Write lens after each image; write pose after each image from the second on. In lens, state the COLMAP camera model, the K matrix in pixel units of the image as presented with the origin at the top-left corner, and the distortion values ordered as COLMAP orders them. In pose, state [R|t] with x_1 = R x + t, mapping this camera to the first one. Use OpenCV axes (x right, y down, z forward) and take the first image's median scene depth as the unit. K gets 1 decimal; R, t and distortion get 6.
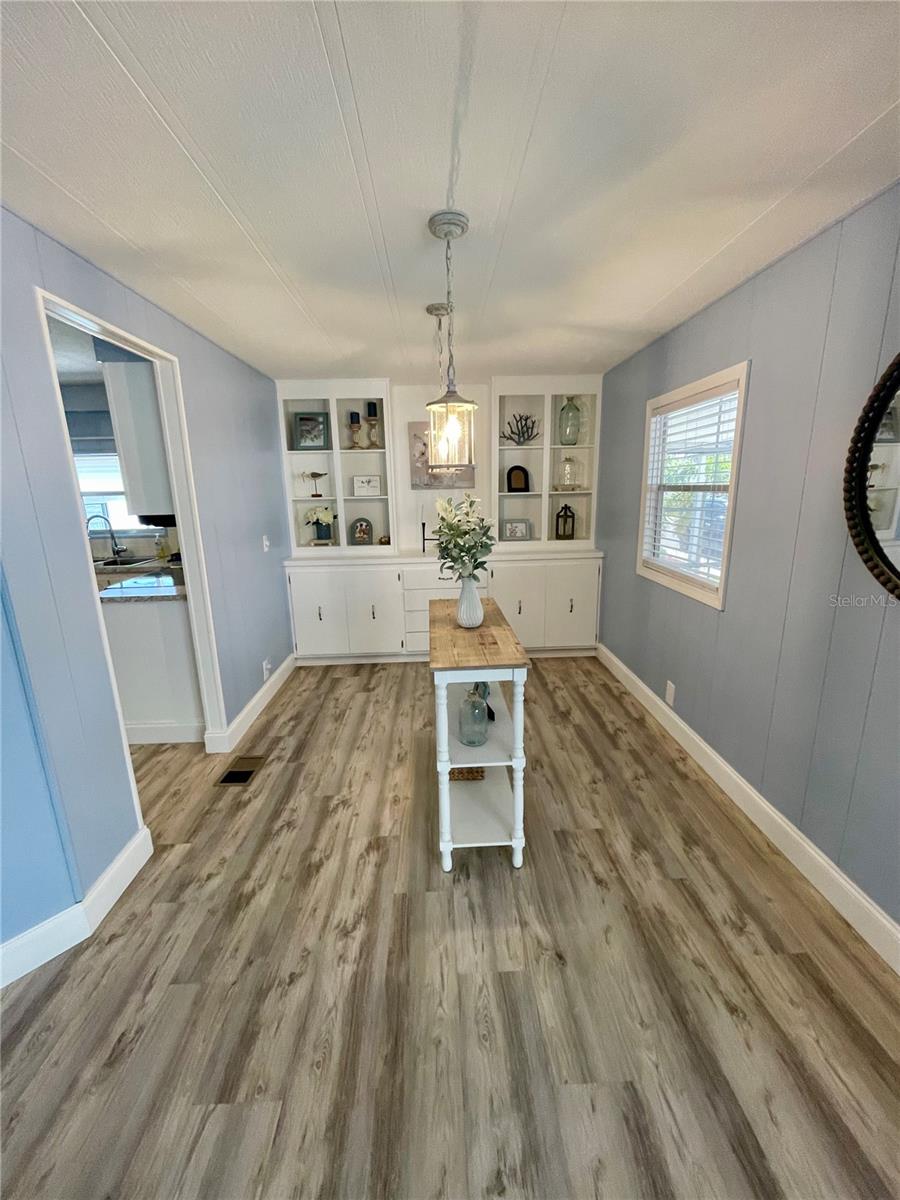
lens RADIAL K [[484.6, 0, 453.0], [0, 484.6, 599.0], [0, 0, 1]] dist [-0.003334, 0.002126]
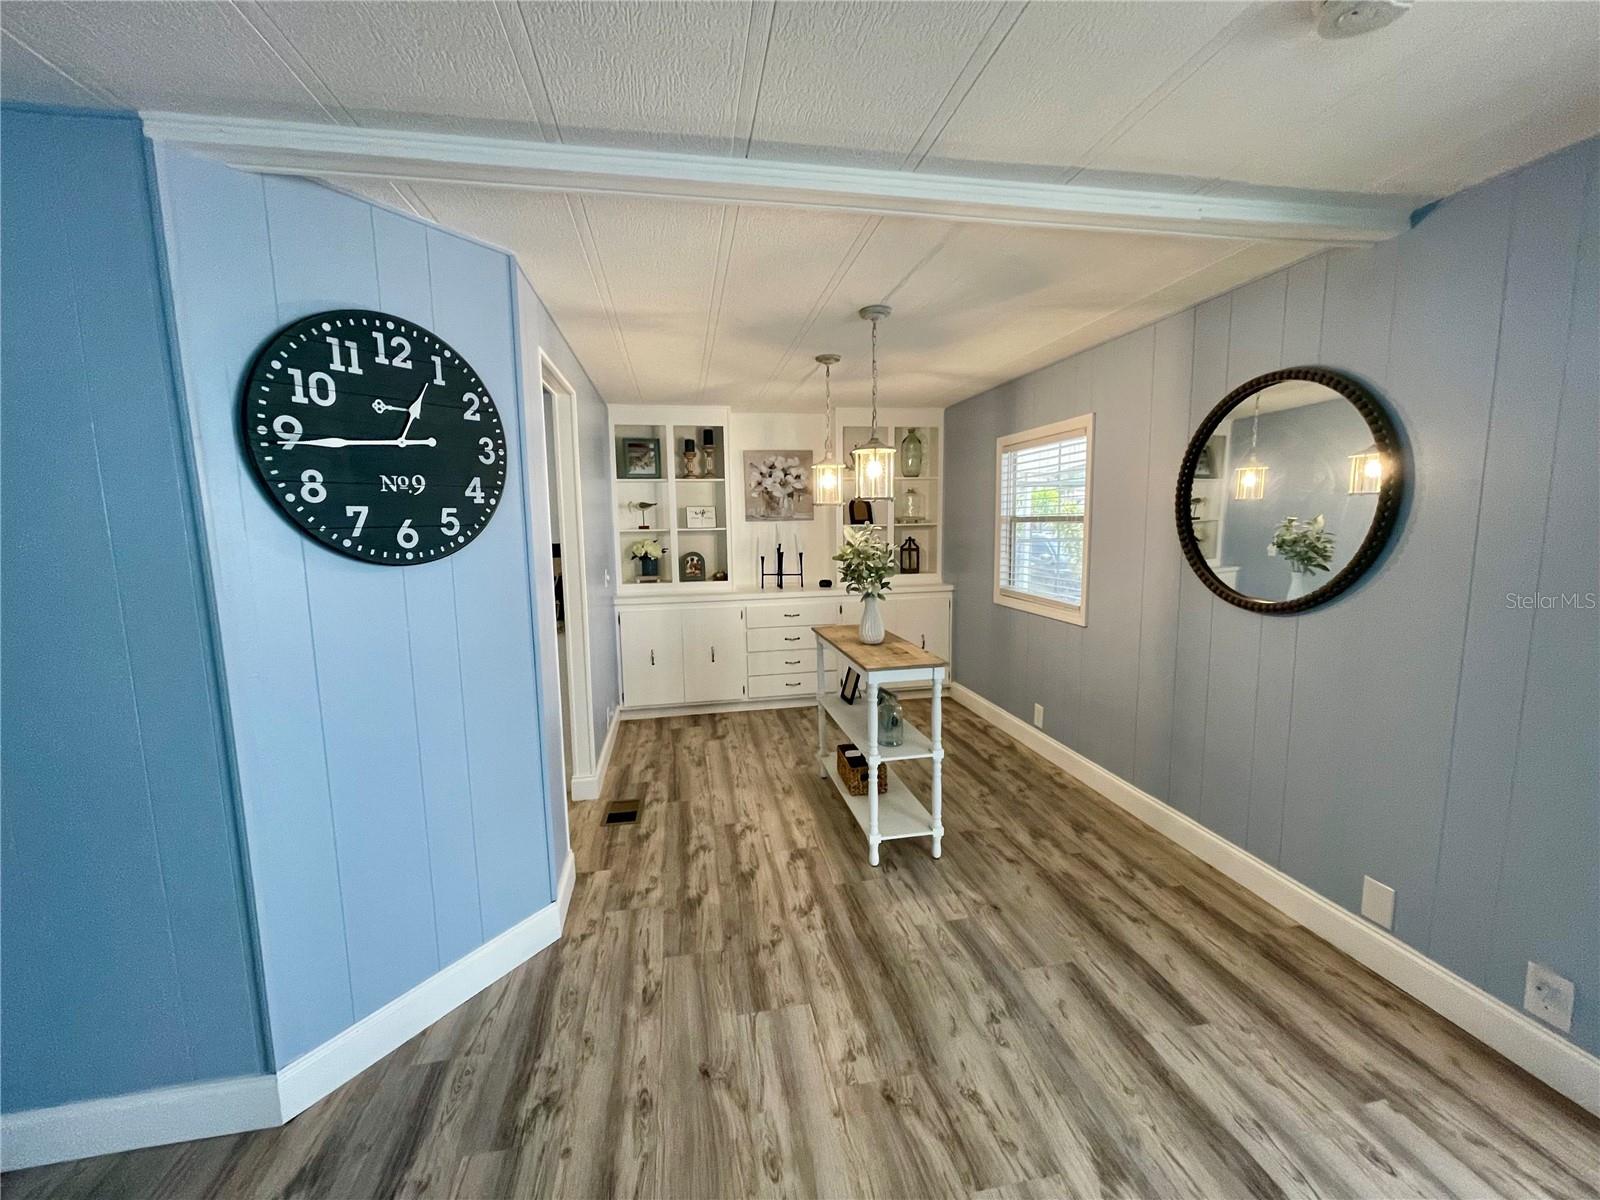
lens RADIAL K [[646.1, 0, 800.8], [0, 646.1, 598.5], [0, 0, 1]] dist [-0.003334, 0.002126]
pose [[0.988600, -0.014530, 0.149864, -0.303783], [0.030918, 0.993712, -0.107613, 0.096748], [-0.147358, 0.111020, 0.982833, -0.358924]]
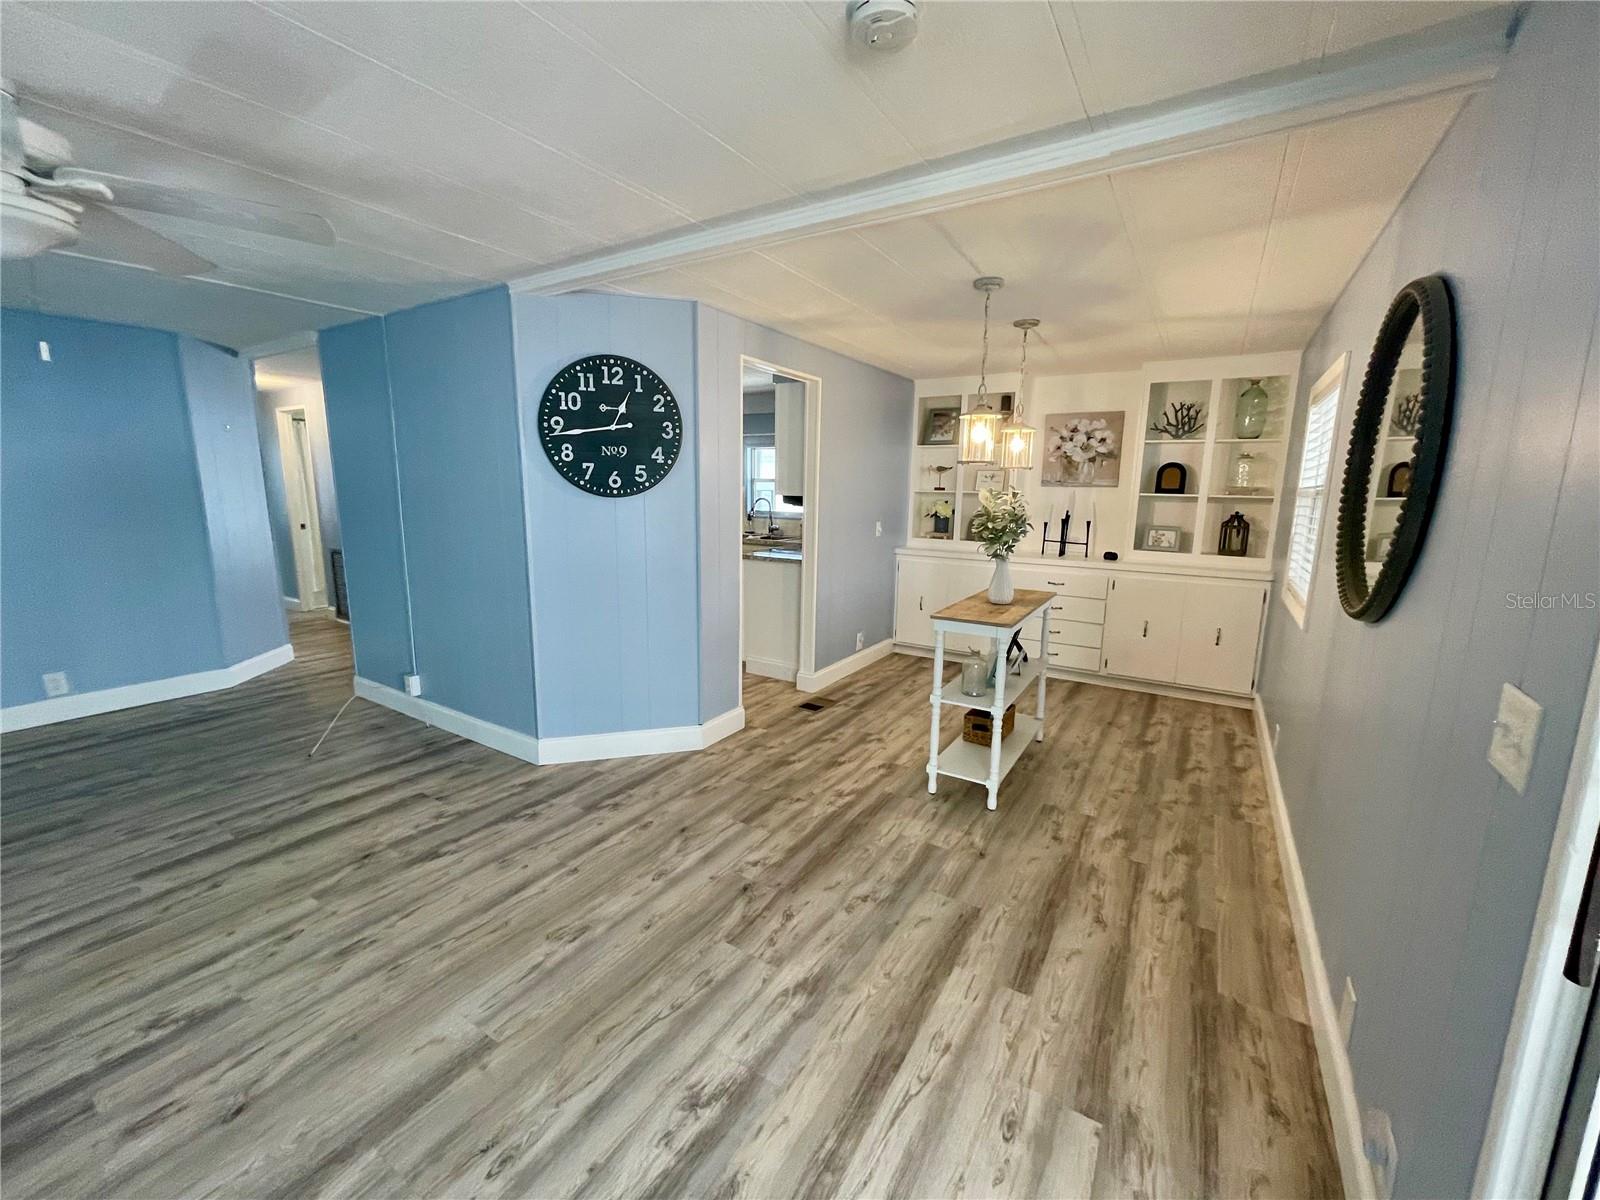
lens RADIAL K [[646.1, 0, 800.9], [0, 646.1, 597.2], [0, 0, 1]] dist [-0.003334, 0.002126]
pose [[0.826560, 0.130486, -0.547514, 0.425555], [-0.161407, 0.986851, -0.008479, 0.116971], [0.539209, 0.095381, 0.836753, -0.447655]]
